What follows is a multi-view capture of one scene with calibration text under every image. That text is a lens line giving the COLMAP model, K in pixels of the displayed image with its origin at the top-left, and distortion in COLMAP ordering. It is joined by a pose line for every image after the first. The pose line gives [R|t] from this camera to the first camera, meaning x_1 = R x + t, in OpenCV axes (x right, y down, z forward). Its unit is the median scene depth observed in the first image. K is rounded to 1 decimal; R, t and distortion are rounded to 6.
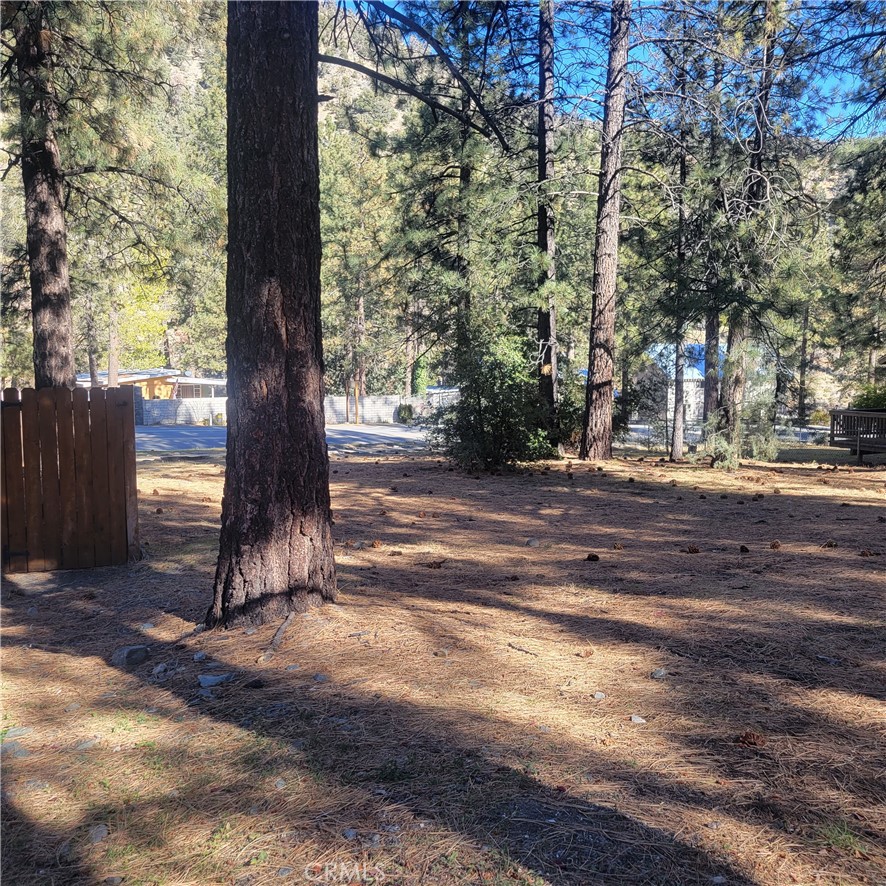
lens RADIAL K [[897.1, 0, 442.0], [0, 897.1, 443.0], [0, 0, 1]] dist [0.042816, 0.000000]
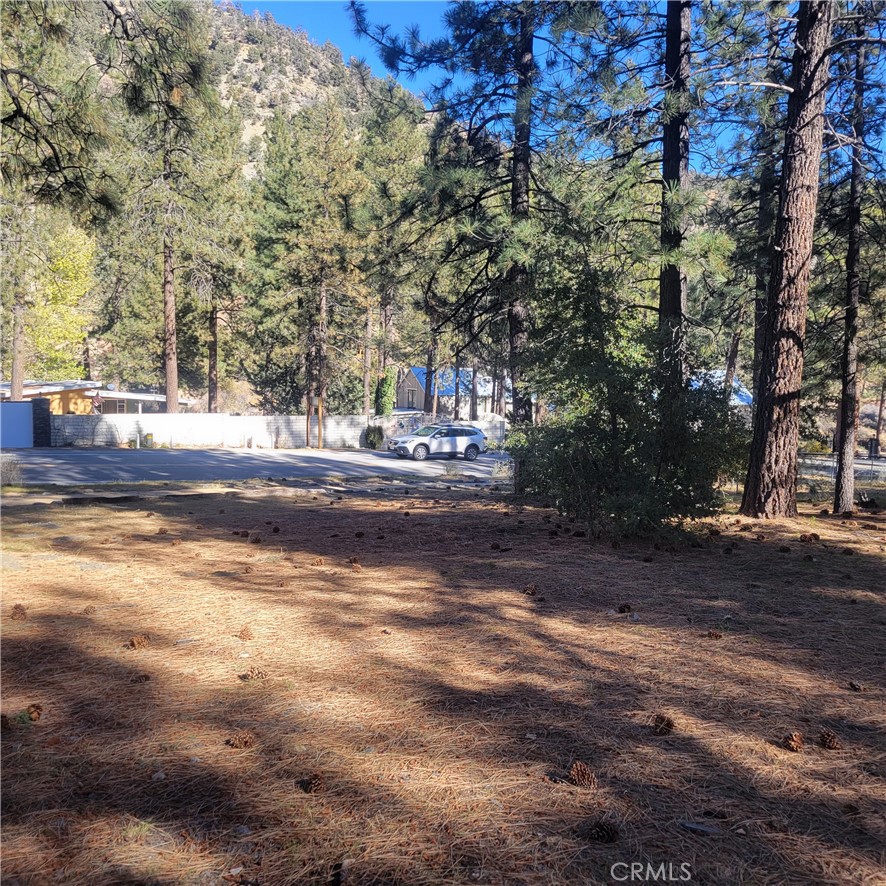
lens RADIAL K [[897.1, 0, 445.0], [0, 897.1, 442.8], [0, 0, 1]] dist [0.042816, 0.000000]
pose [[0.996649, 0.016031, 0.080206, -0.038397], [-0.013818, 0.999510, -0.028079, -0.004253], [-0.080617, 0.026876, 0.996383, 0.139070]]
